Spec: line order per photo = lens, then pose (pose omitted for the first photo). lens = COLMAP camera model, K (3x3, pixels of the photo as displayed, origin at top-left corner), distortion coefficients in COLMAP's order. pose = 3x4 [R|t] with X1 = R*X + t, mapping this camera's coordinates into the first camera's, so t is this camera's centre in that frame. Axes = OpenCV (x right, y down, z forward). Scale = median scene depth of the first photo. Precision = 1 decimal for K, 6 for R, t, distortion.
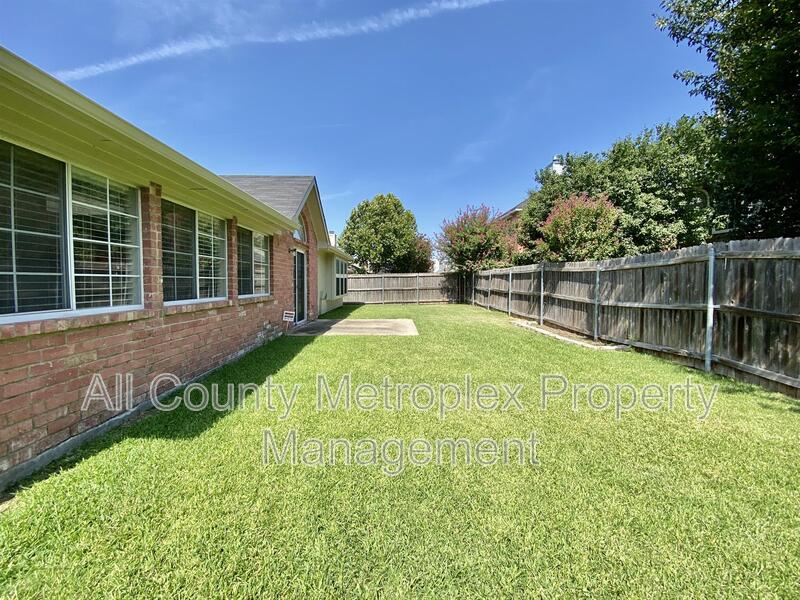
lens RADIAL K [[331.7, 0, 401.9], [0, 331.7, 295.8], [0, 0, 1]] dist [-0.000655, -0.000085]
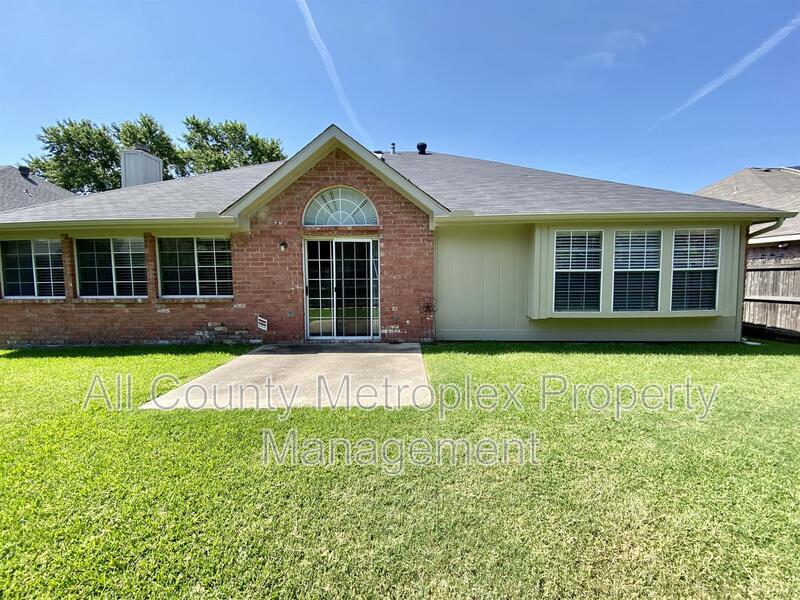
lens RADIAL K [[325.3, 0, 400.0], [0, 325.3, 300.0], [0, 0, 1]] dist [-0.000186, -0.000123]
pose [[-0.099791, 0.094371, -0.990523, 1.014184], [-0.027507, 0.994850, 0.097554, -0.209402], [0.994628, 0.036982, -0.096681, 3.378350]]
